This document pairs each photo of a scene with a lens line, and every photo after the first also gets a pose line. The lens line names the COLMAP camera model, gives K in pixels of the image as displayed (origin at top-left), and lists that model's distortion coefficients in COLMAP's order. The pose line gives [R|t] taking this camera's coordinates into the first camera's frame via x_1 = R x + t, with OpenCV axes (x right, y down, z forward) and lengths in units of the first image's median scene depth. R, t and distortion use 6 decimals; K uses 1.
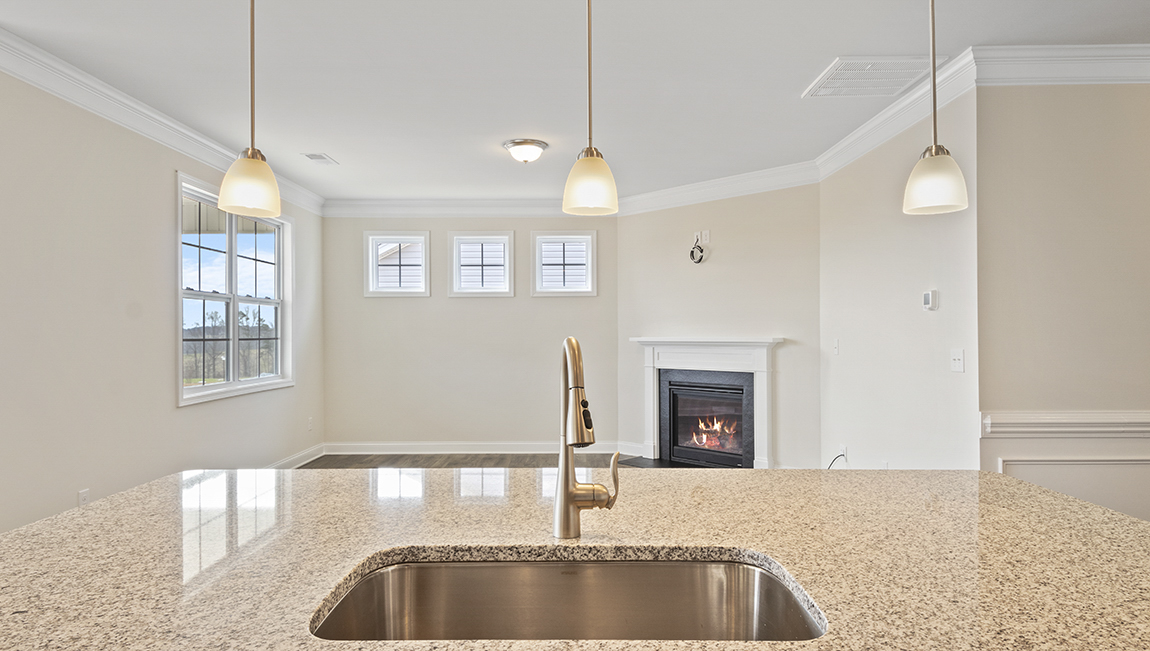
lens RADIAL K [[683.0, 0, 575.0], [0, 683.0, 325.5], [0, 0, 1]] dist [0.024584, -0.000832]
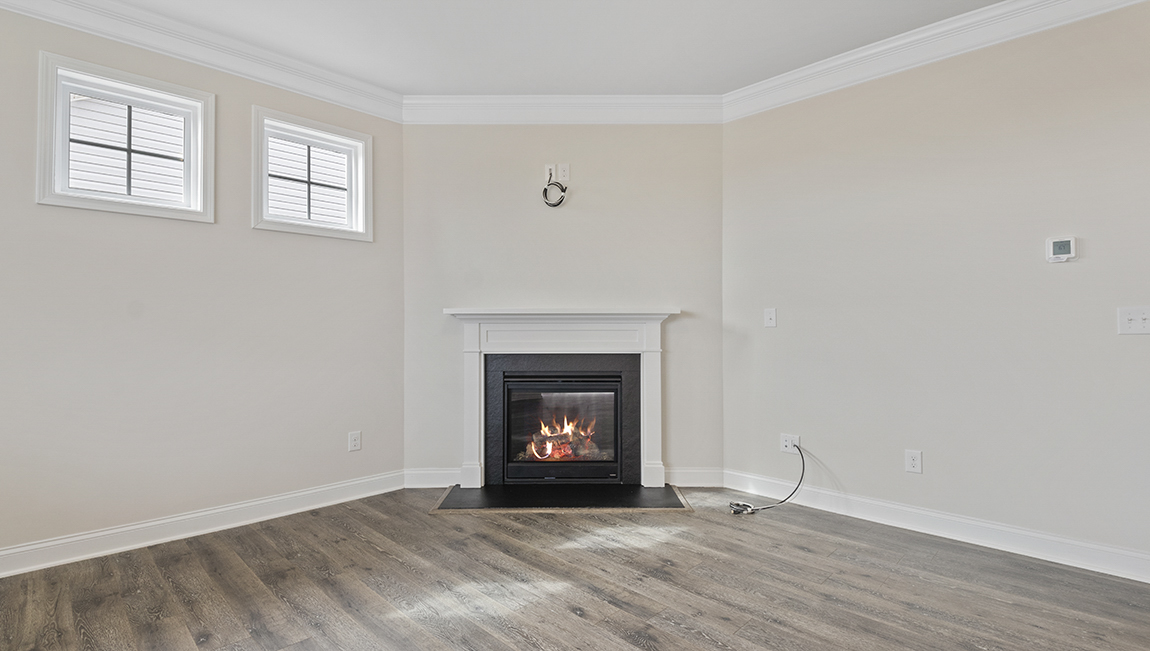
lens RADIAL K [[534.2, 0, 575.0], [0, 534.2, 325.5], [0, 0, 1]] dist [0.017117, -0.021348]
pose [[0.697190, 0.012397, 0.716779, -0.208040], [-0.009980, 0.999921, -0.007587, 0.038819], [-0.716817, -0.001864, 0.697259, 0.582463]]
